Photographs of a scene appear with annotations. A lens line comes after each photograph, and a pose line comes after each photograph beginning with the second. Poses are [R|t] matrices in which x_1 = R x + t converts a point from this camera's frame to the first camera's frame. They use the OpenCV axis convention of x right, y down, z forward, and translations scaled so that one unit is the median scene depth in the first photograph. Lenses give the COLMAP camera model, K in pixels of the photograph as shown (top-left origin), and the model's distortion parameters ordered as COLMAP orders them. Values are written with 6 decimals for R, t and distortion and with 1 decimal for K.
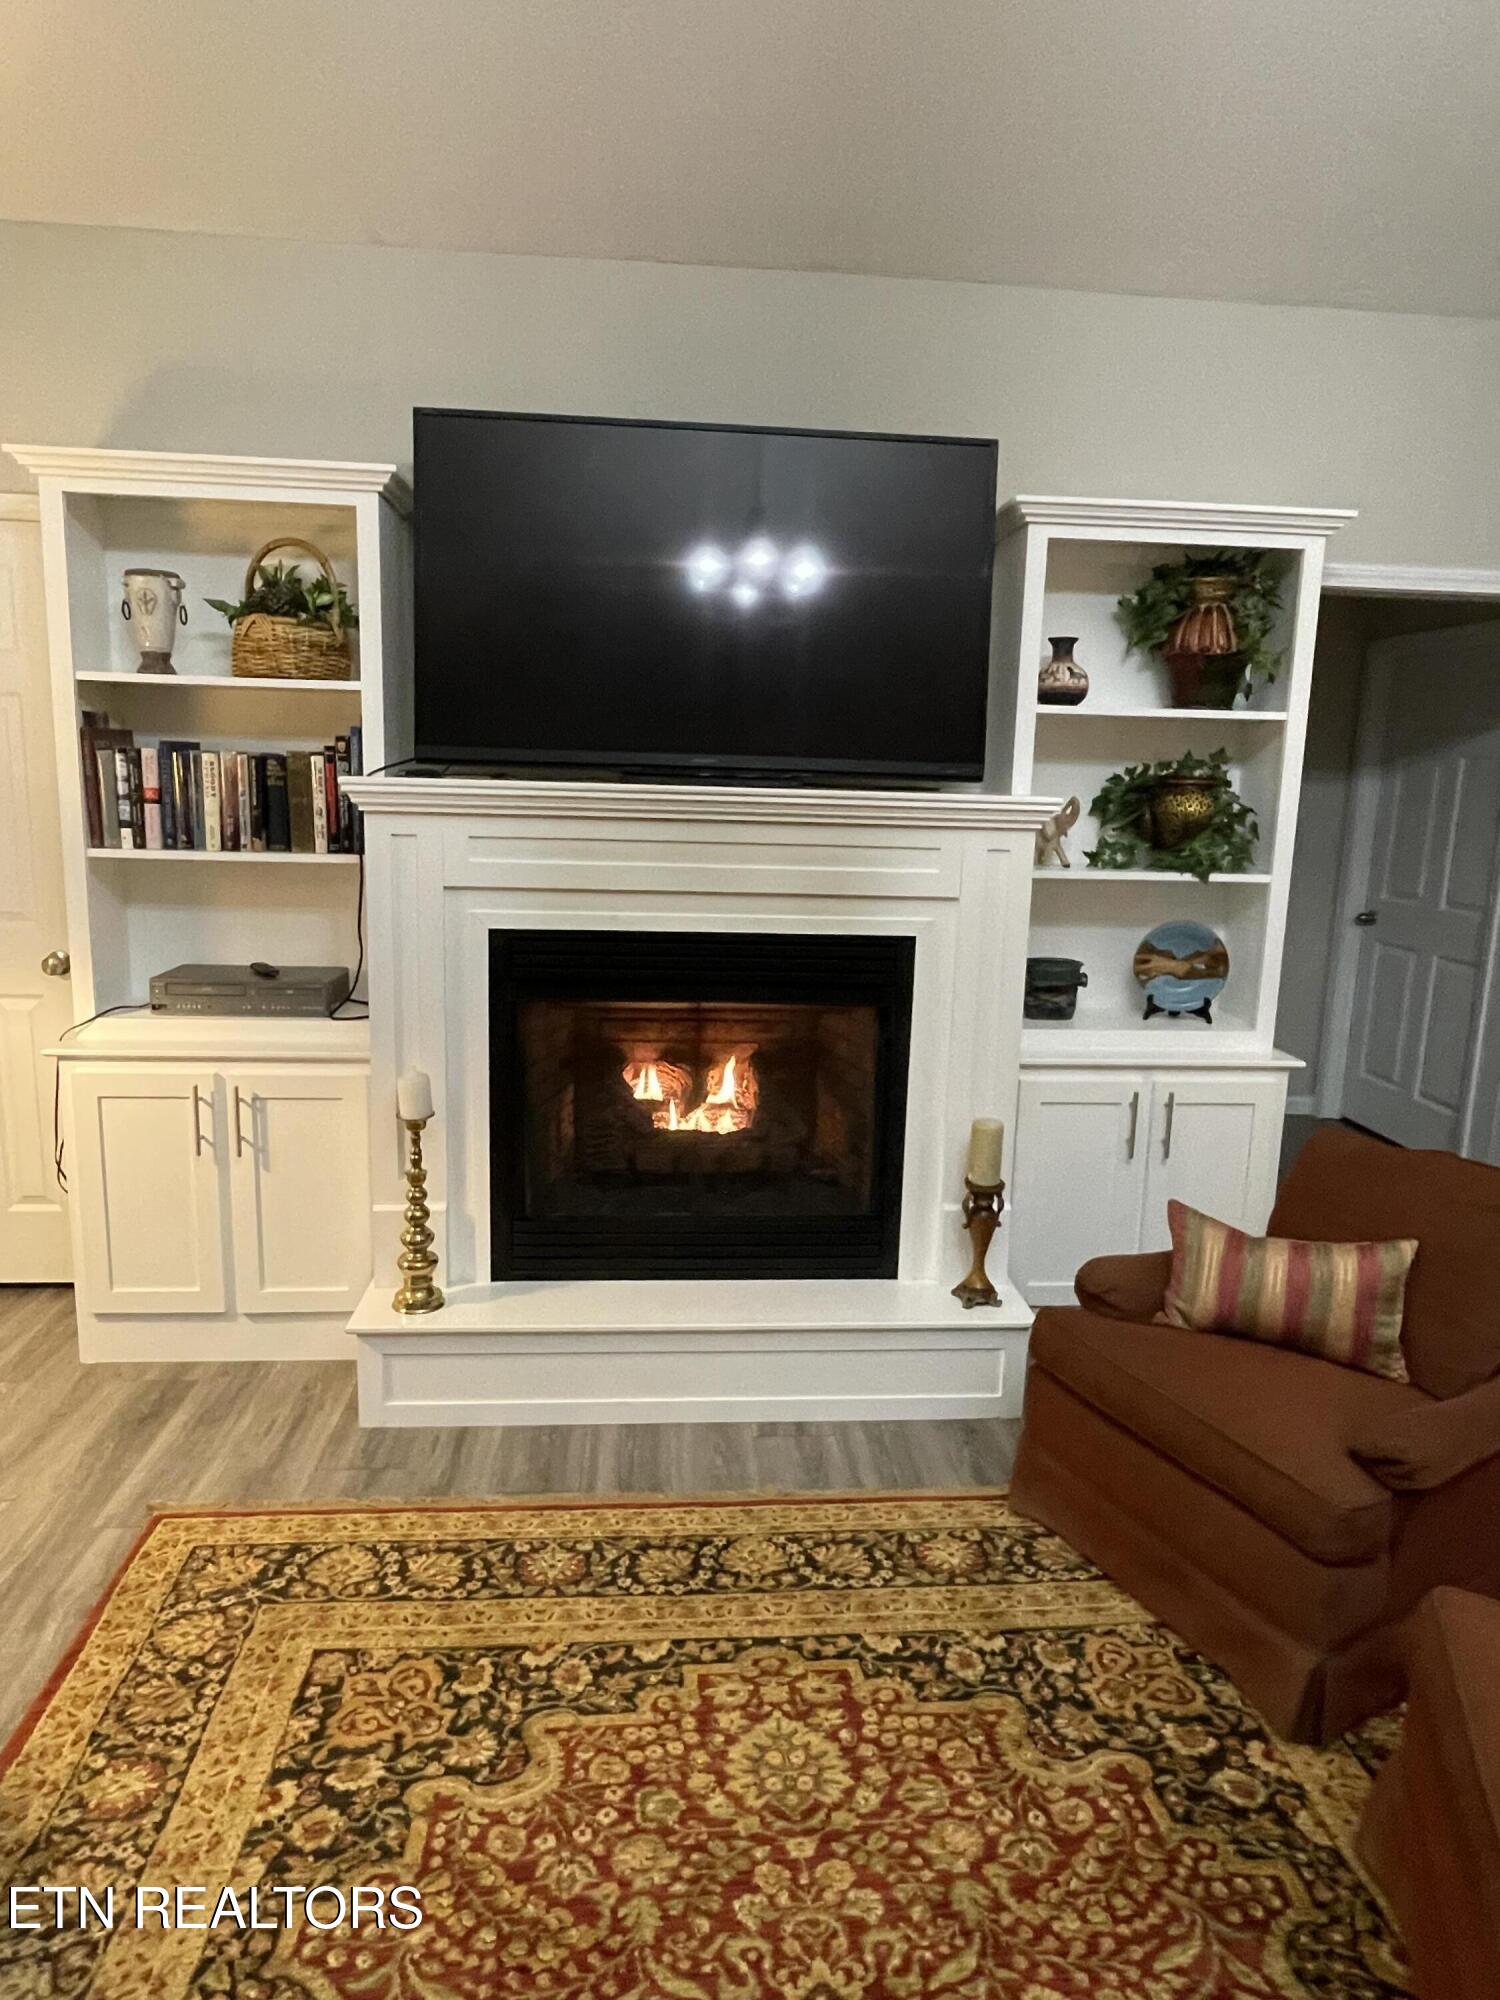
lens RADIAL K [[1243.6, 0, 753.2], [0, 1243.6, 987.1], [0, 0, 1]] dist [-0.007806, 0.004316]
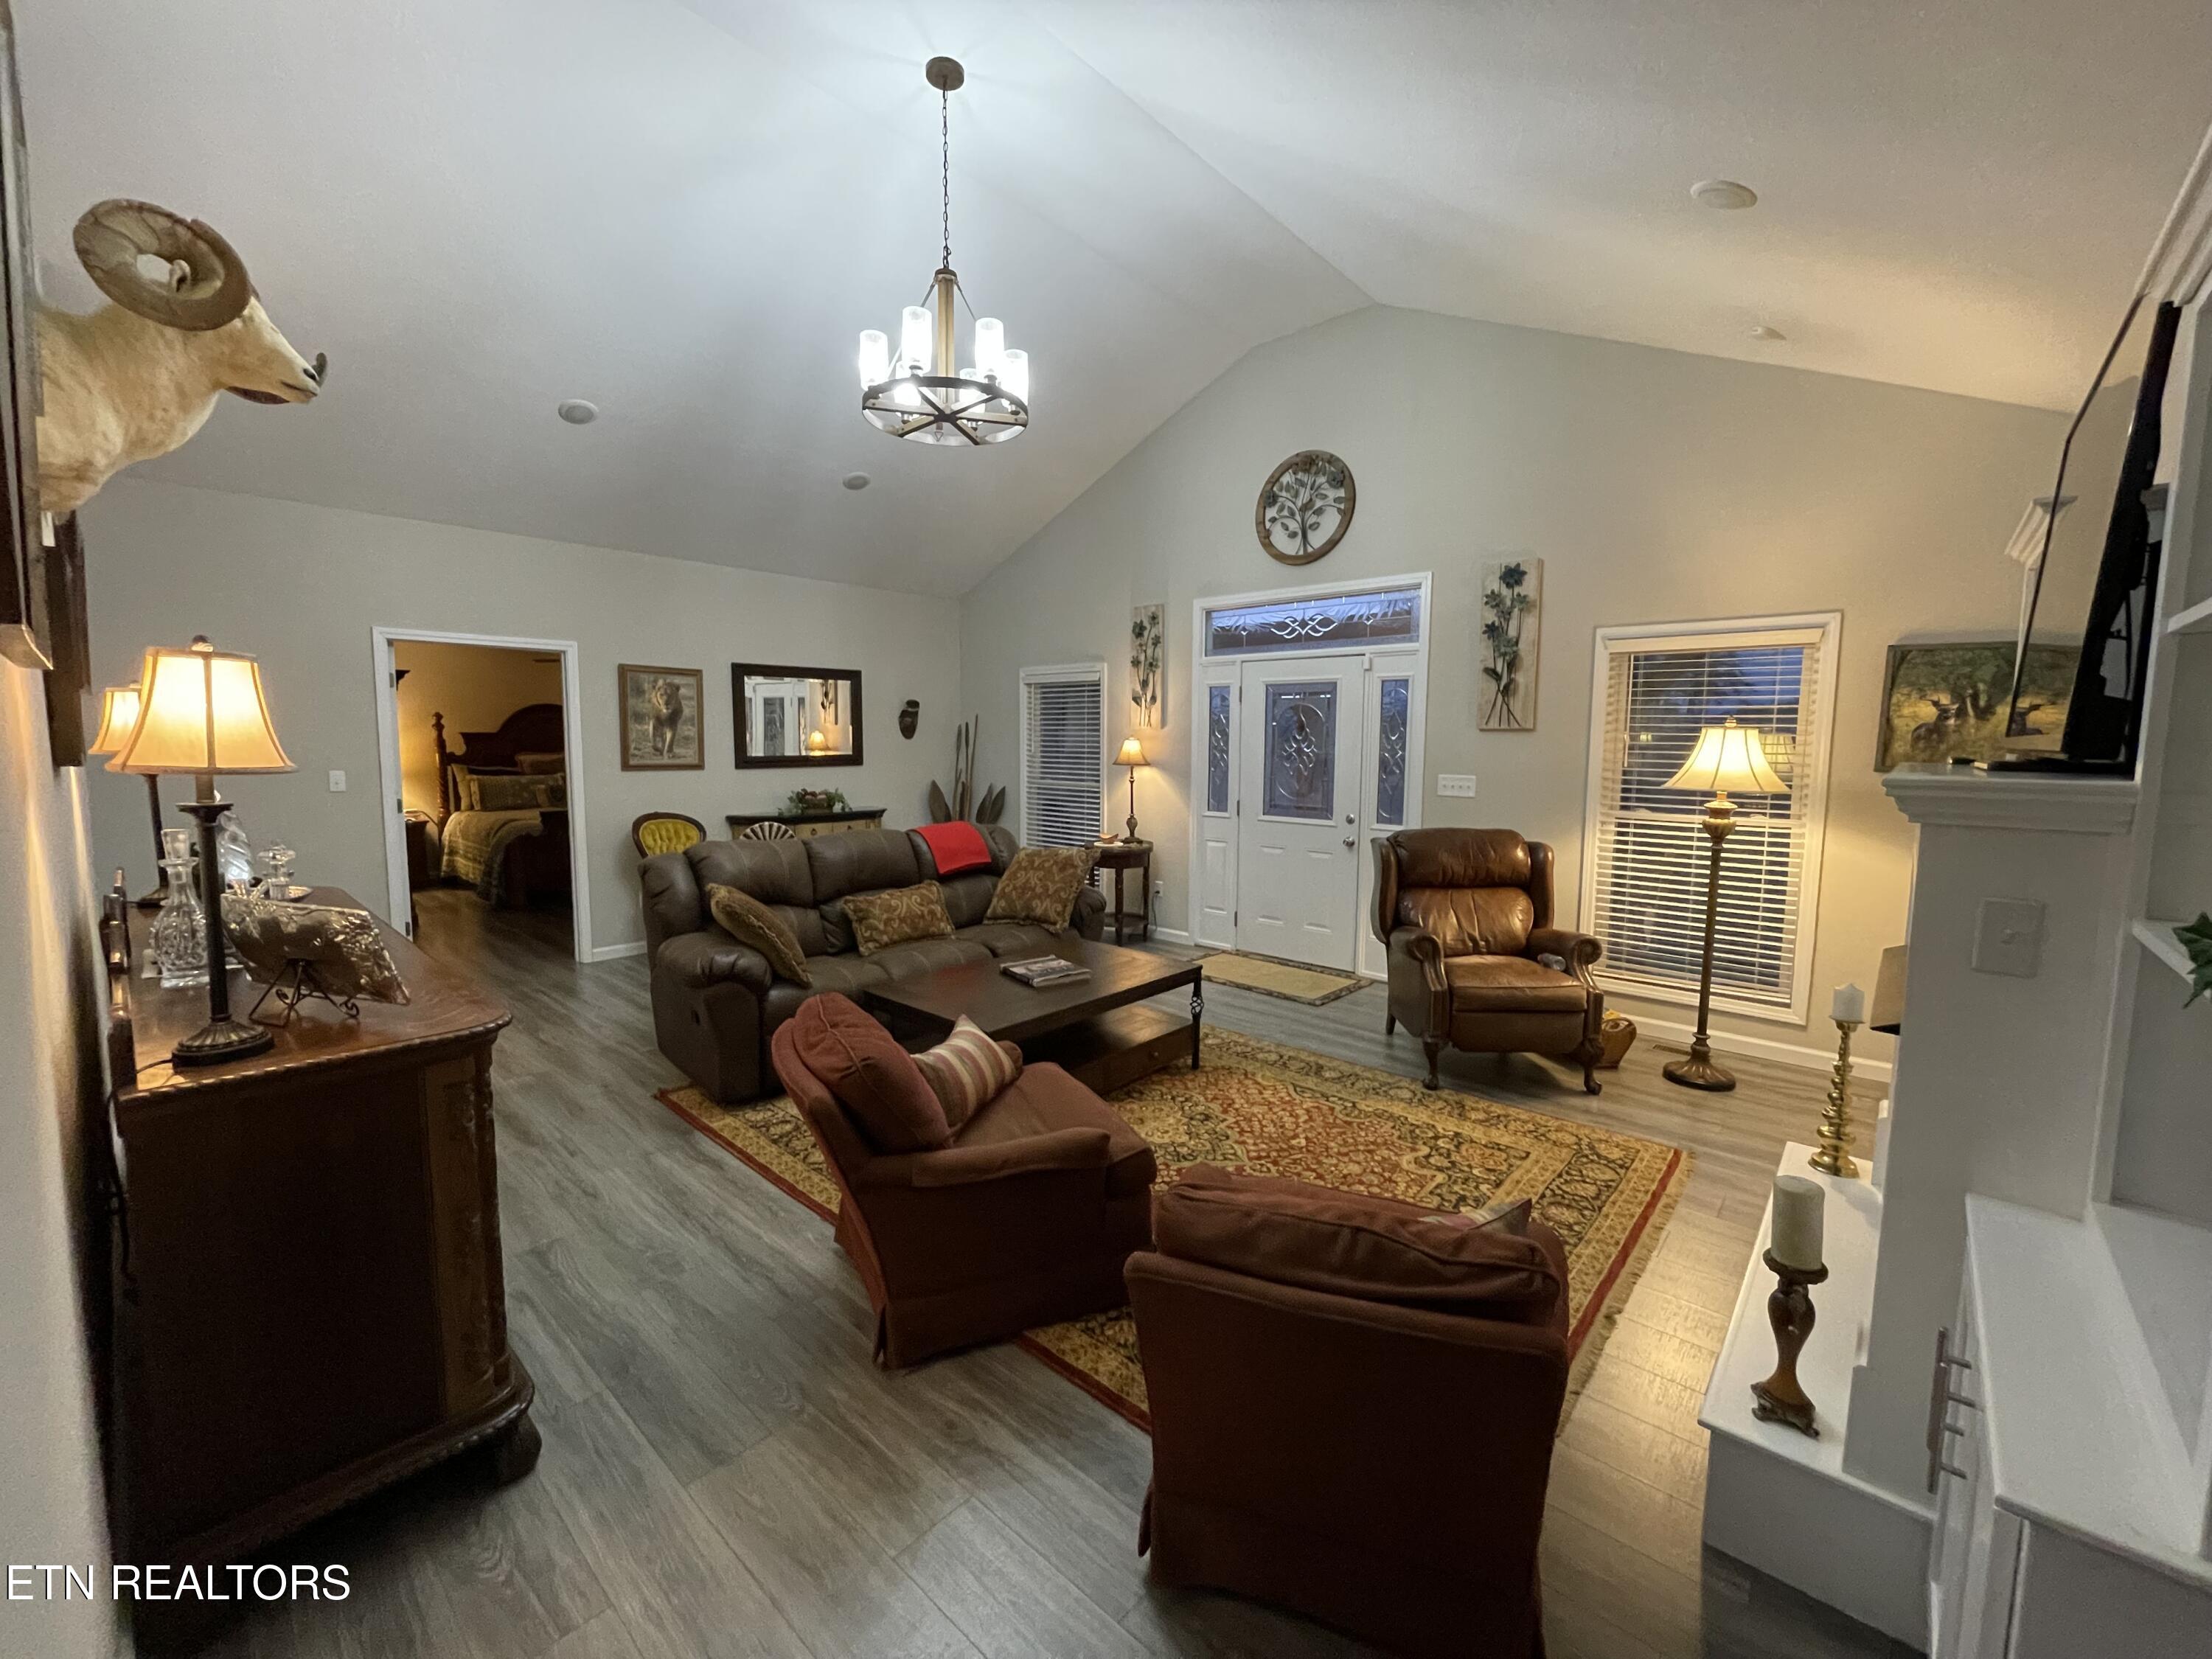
lens RADIAL K [[897.7, 0, 1113.0], [0, 897.7, 826.1], [0, 0, 1]] dist [-0.000773, 0.000207]
pose [[-0.724927, 0.032193, -0.688073, 1.258008], [-0.149143, 0.967876, 0.202415, -0.230423], [0.672486, 0.249358, -0.696838, 1.481636]]
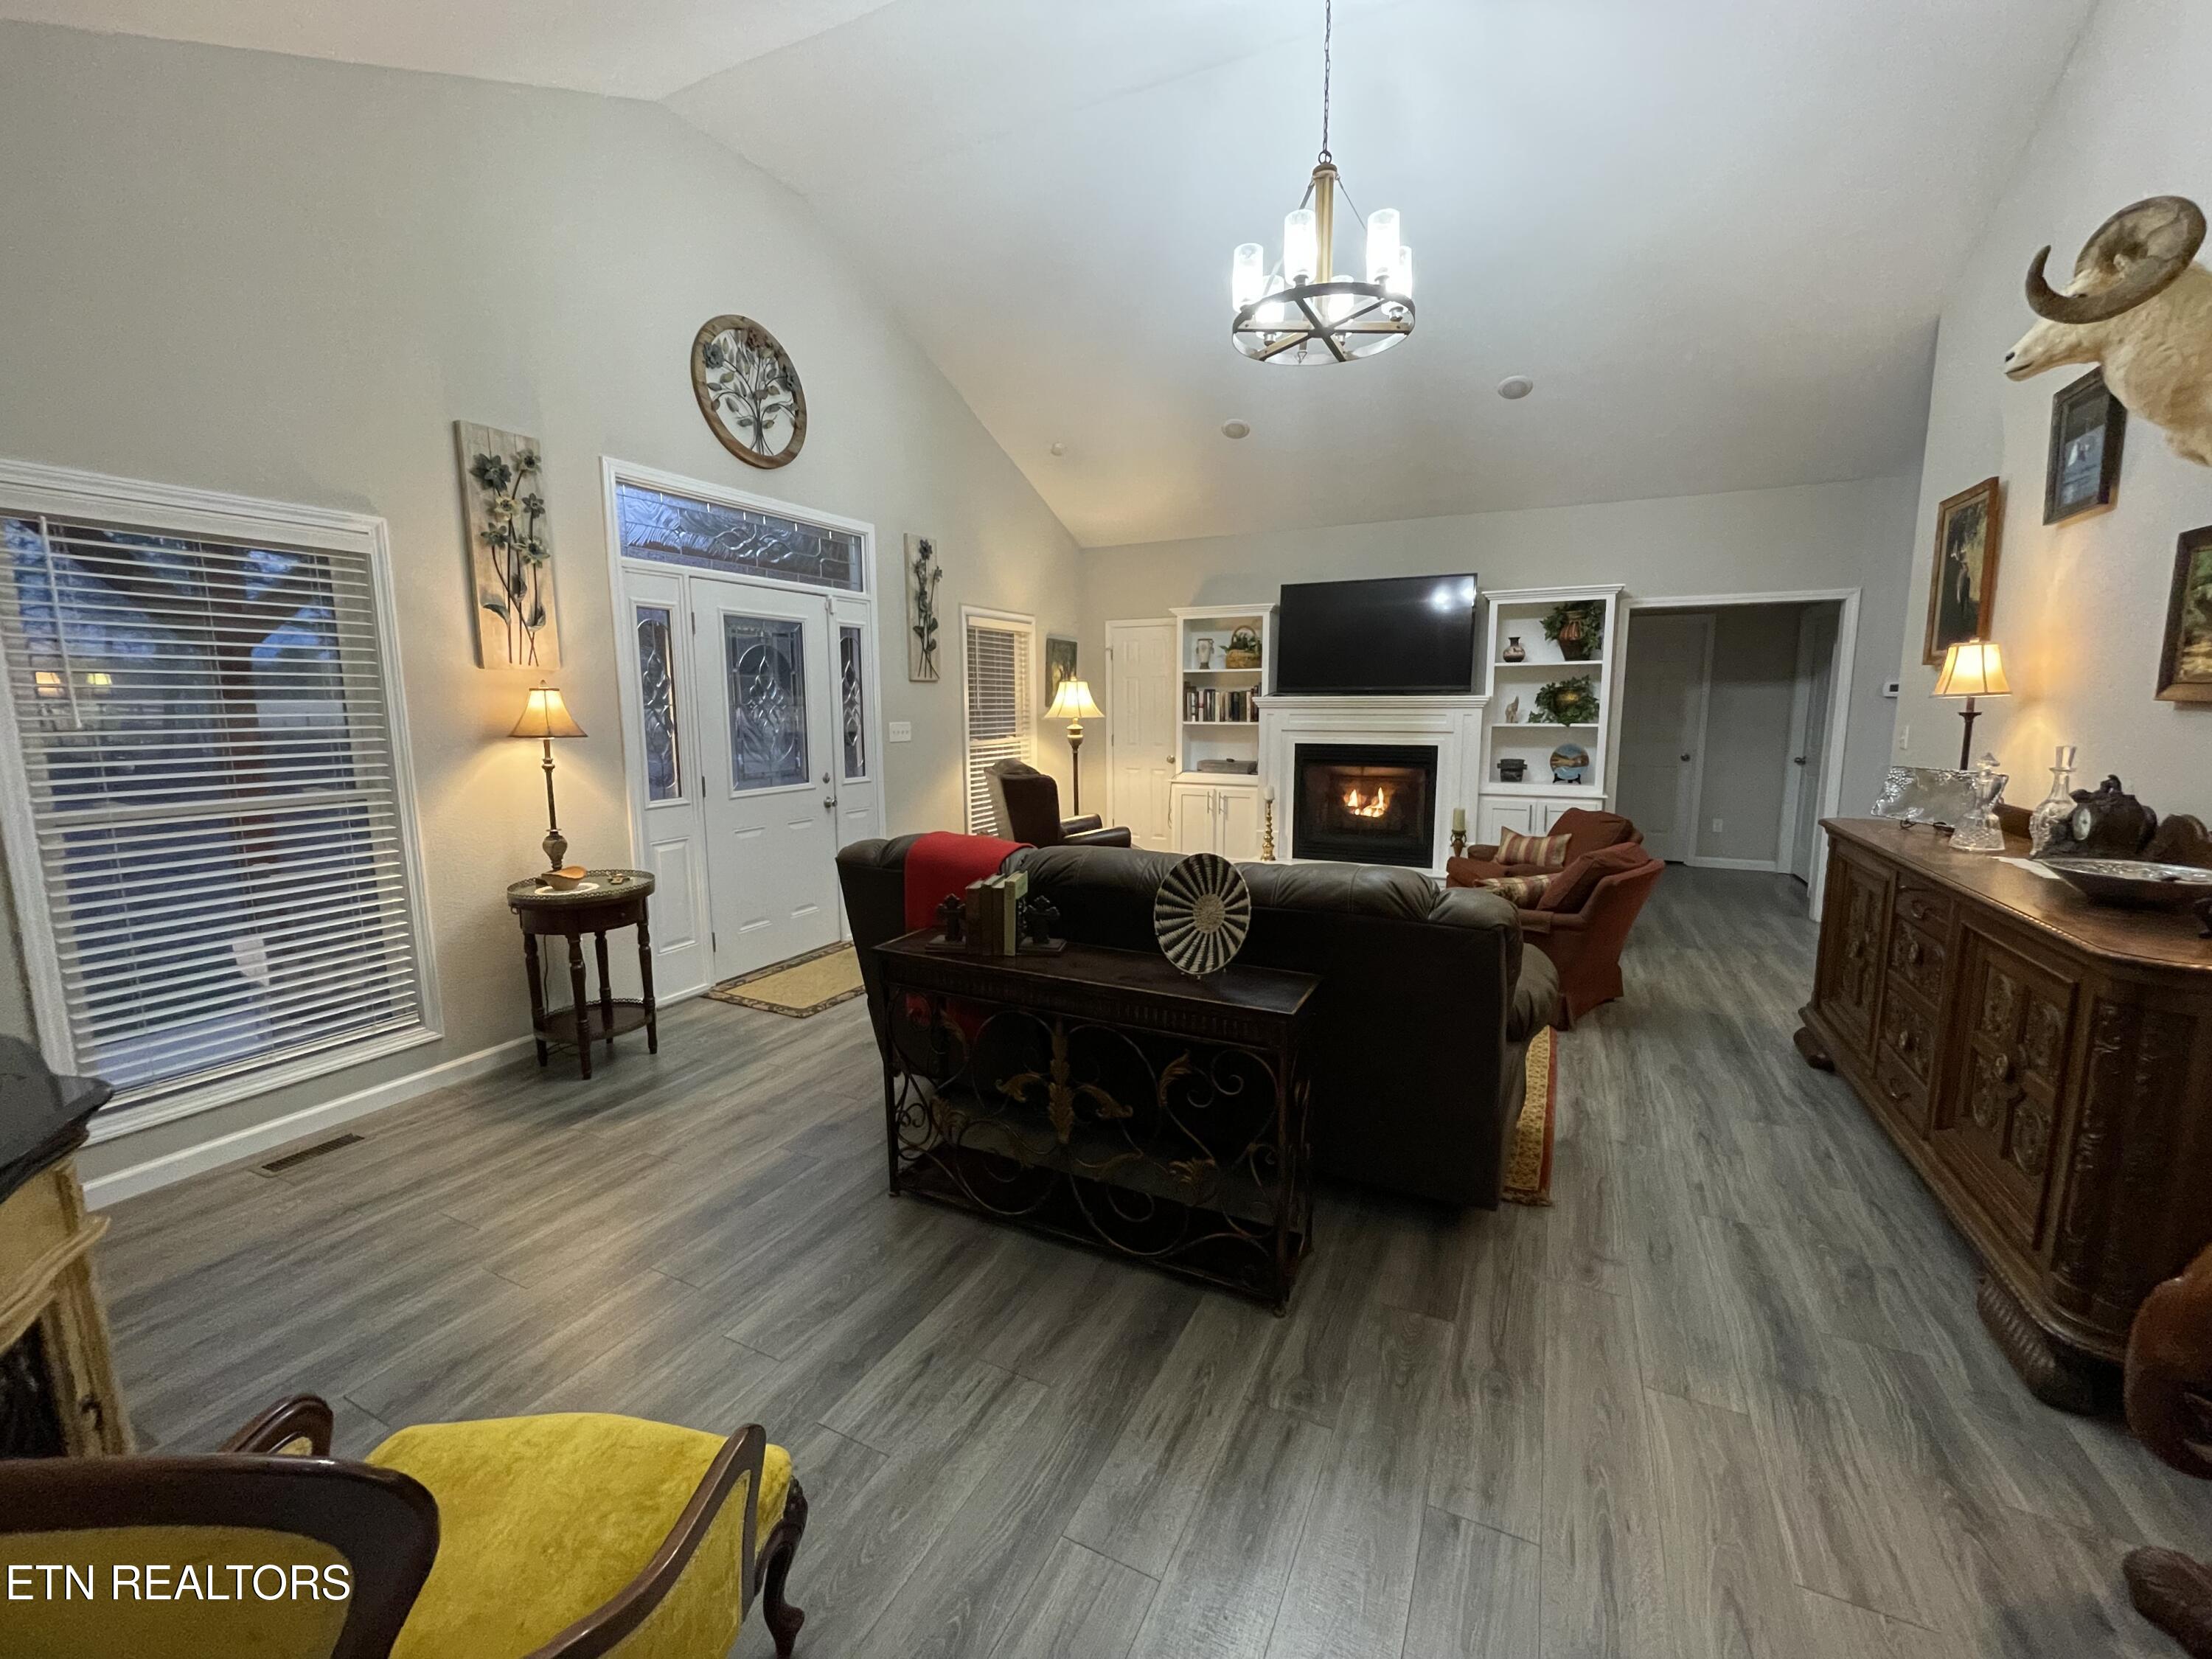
lens RADIAL K [[897.7, 0, 1104.3], [0, 897.7, 826.7], [0, 0, 1]] dist [-0.000773, 0.000207]
pose [[0.858061, 0.038252, -0.512122, 0.781572], [-0.058441, 0.998017, -0.023375, 0.351436], [0.510212, 0.049986, 0.858595, -1.720007]]
